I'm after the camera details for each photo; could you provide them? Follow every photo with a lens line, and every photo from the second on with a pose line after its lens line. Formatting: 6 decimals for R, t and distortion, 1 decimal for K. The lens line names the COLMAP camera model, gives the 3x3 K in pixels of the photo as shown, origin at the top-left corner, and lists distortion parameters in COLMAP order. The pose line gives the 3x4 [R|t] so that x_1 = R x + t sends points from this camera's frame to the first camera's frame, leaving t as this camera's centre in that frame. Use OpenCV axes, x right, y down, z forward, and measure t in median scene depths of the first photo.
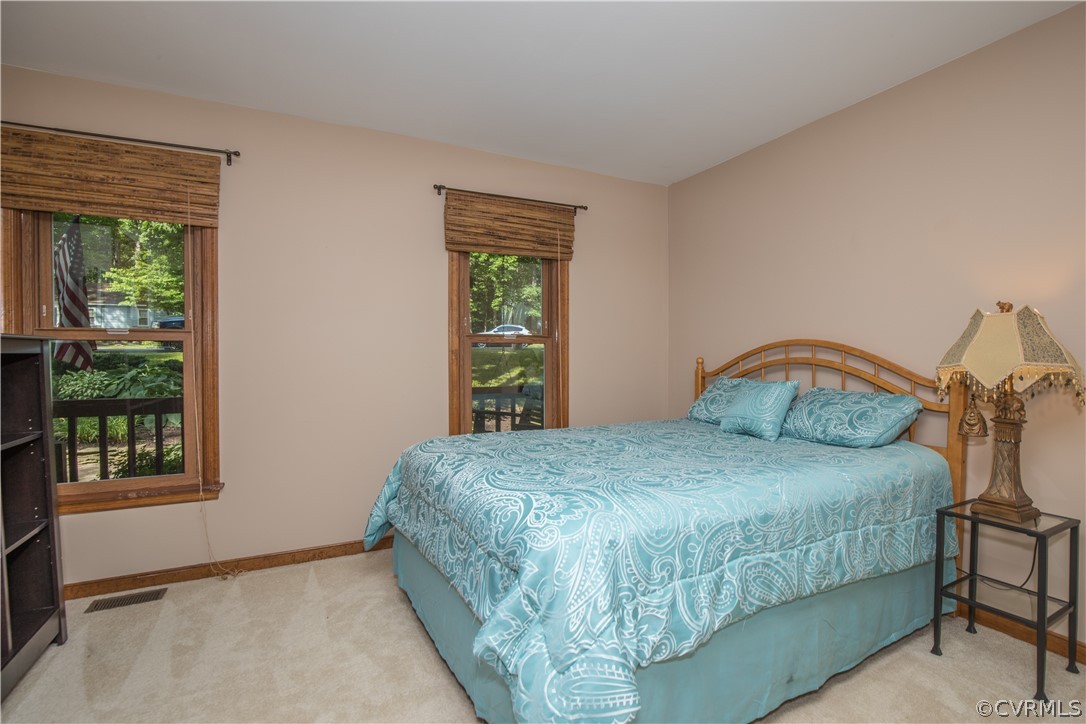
lens RADIAL K [[511.4, 0, 543.0], [0, 511.4, 362.0], [0, 0, 1]] dist [-0.000905, 0.000122]
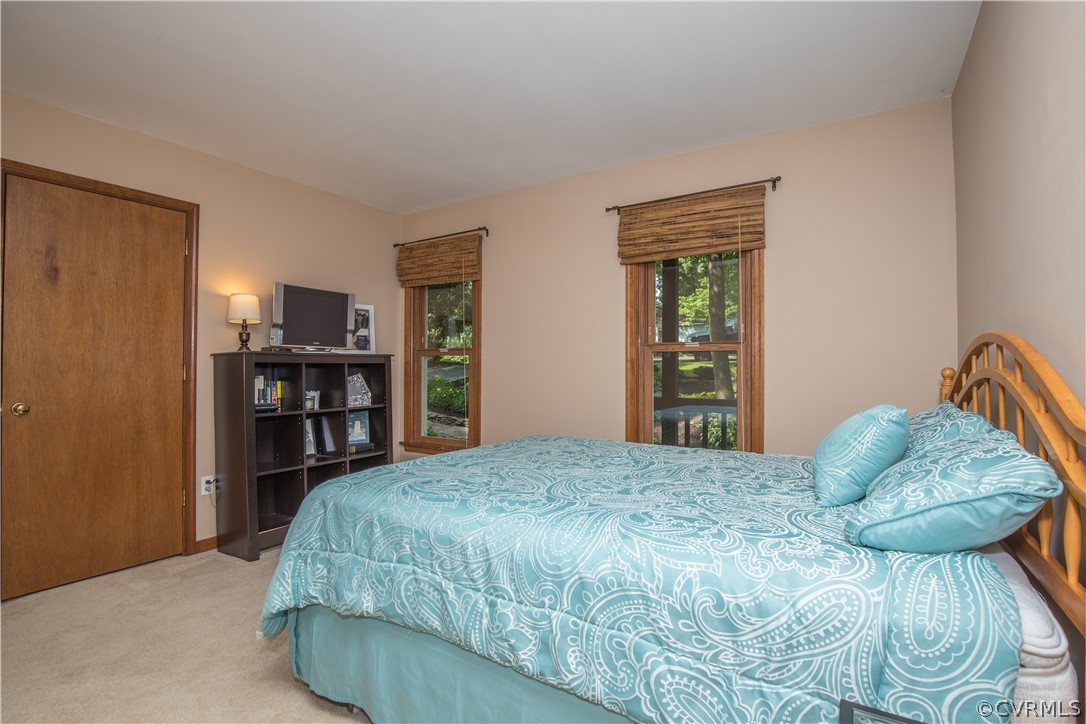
lens RADIAL K [[501.3, 0, 543.0], [0, 501.3, 362.0], [0, 0, 1]] dist [-0.020257, 0.000842]
pose [[0.536457, -0.002486, -0.843924, 0.568987], [-0.011279, 0.999885, -0.010116, -0.005633], [0.843852, 0.014945, 0.536368, 0.296488]]
